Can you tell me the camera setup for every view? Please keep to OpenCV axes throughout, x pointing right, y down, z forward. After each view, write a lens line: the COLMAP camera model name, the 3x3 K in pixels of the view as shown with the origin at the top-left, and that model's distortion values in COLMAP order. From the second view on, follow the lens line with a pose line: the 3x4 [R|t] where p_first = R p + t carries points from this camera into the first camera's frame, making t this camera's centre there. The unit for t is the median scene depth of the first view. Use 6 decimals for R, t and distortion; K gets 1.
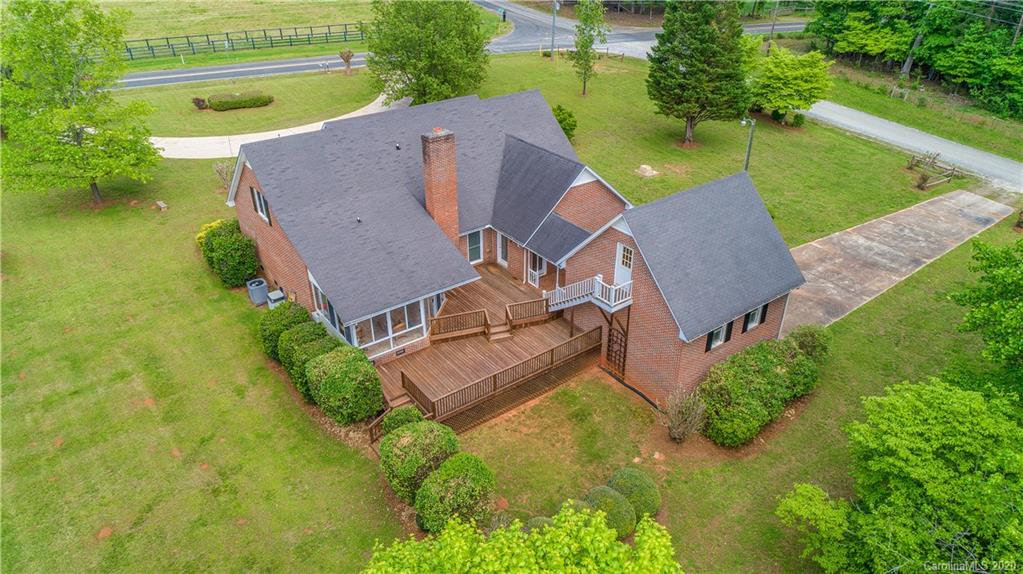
lens RADIAL K [[696.9, 0, 515.2], [0, 696.9, 266.9], [0, 0, 1]] dist [0.019907, 0.001342]
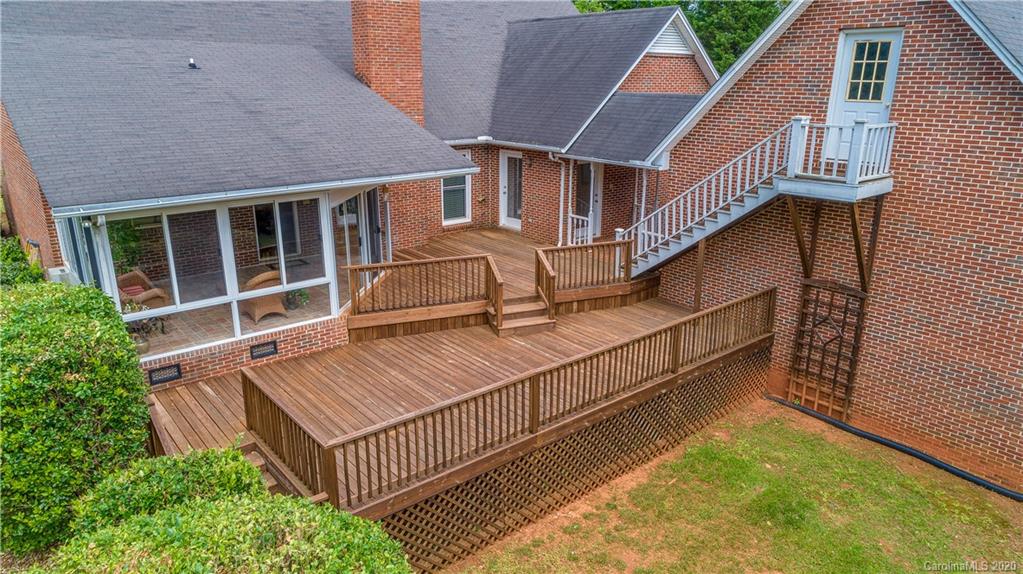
lens RADIAL K [[696.9, 0, 515.2], [0, 696.9, 266.9], [0, 0, 1]] dist [0.019907, 0.001342]
pose [[0.998450, -0.006366, 0.055297, -0.049878], [0.017724, 0.978090, -0.207427, 0.153288], [-0.052765, 0.208085, 0.976686, 0.601556]]
